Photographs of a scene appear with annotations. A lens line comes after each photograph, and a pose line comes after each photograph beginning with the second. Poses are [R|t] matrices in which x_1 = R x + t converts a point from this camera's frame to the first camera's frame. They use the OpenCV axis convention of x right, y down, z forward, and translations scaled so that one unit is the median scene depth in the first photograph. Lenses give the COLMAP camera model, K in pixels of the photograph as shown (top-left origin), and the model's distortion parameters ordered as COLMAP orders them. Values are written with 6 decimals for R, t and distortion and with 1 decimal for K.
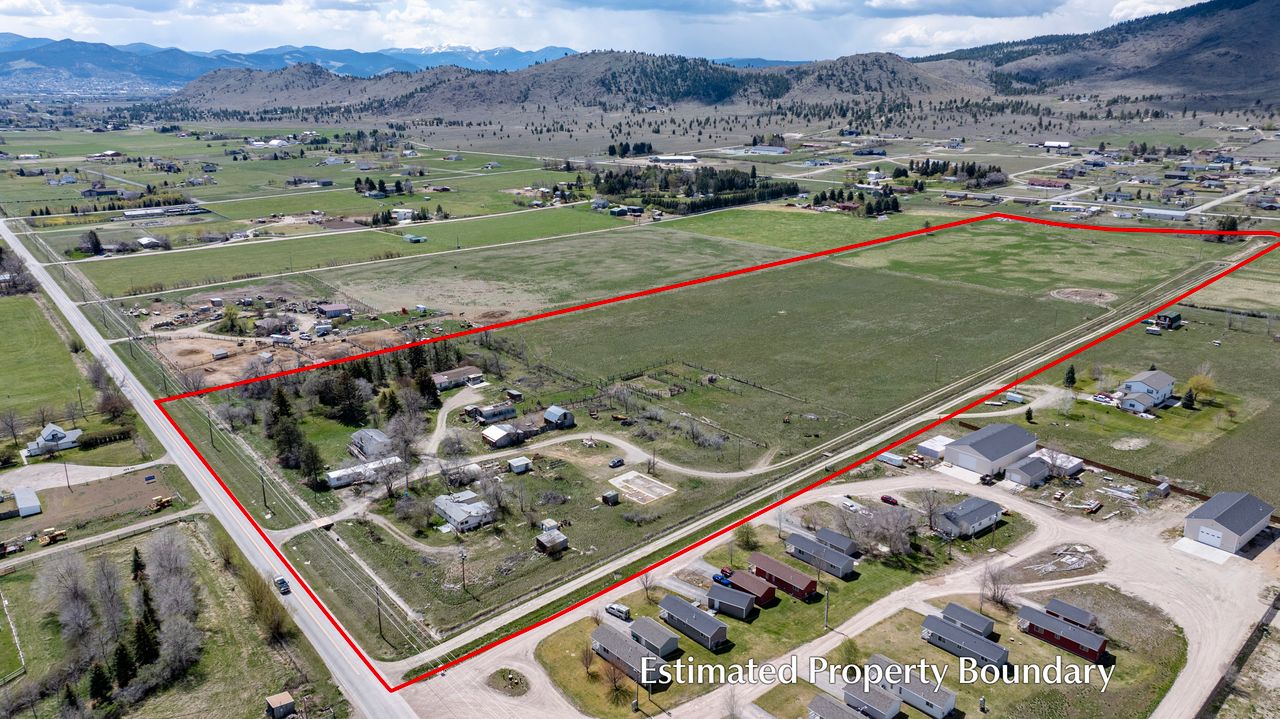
lens RADIAL K [[895.7, 0, 638.2], [0, 895.7, 354.7], [0, 0, 1]] dist [-0.028237, 0.030309]
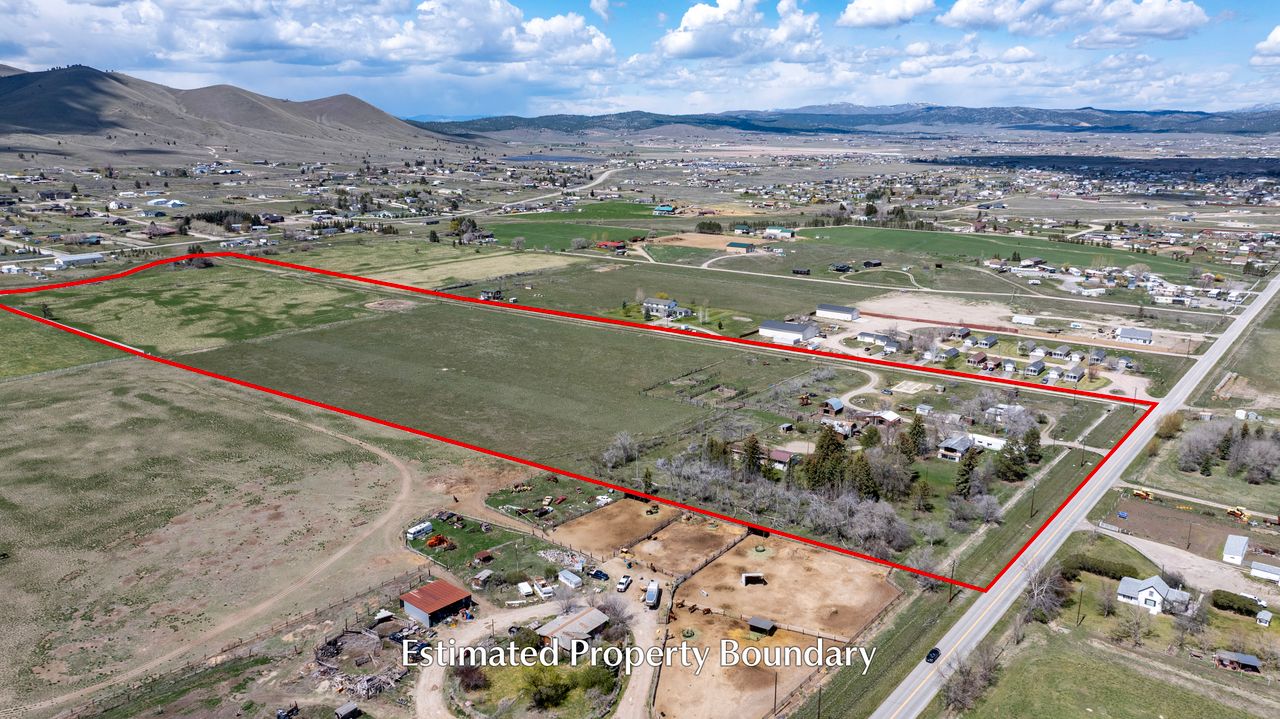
lens RADIAL K [[895.7, 0, 651.0], [0, 895.7, 360.5], [0, 0, 1]] dist [-0.028237, 0.030309]
pose [[-0.209381, -0.240288, 0.947851, -1.011453], [0.274298, 0.915984, 0.292802, -0.353990], [-0.938574, 0.321301, -0.125879, 1.169115]]
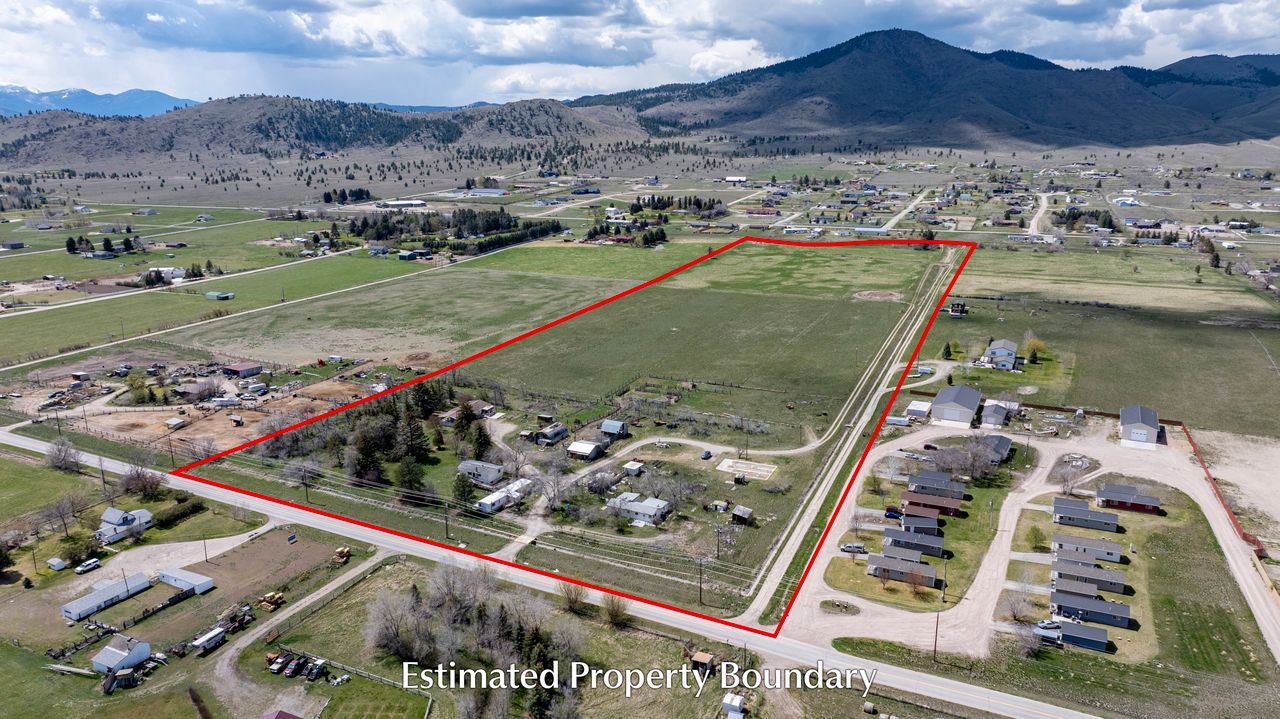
lens RADIAL K [[895.7, 0, 638.4], [0, 895.7, 359.9], [0, 0, 1]] dist [-0.028237, 0.030309]
pose [[0.918714, -0.101947, 0.381538, -0.406542], [0.117441, 0.992926, -0.017480, 0.006810], [-0.377057, 0.060867, 0.924188, -0.029877]]
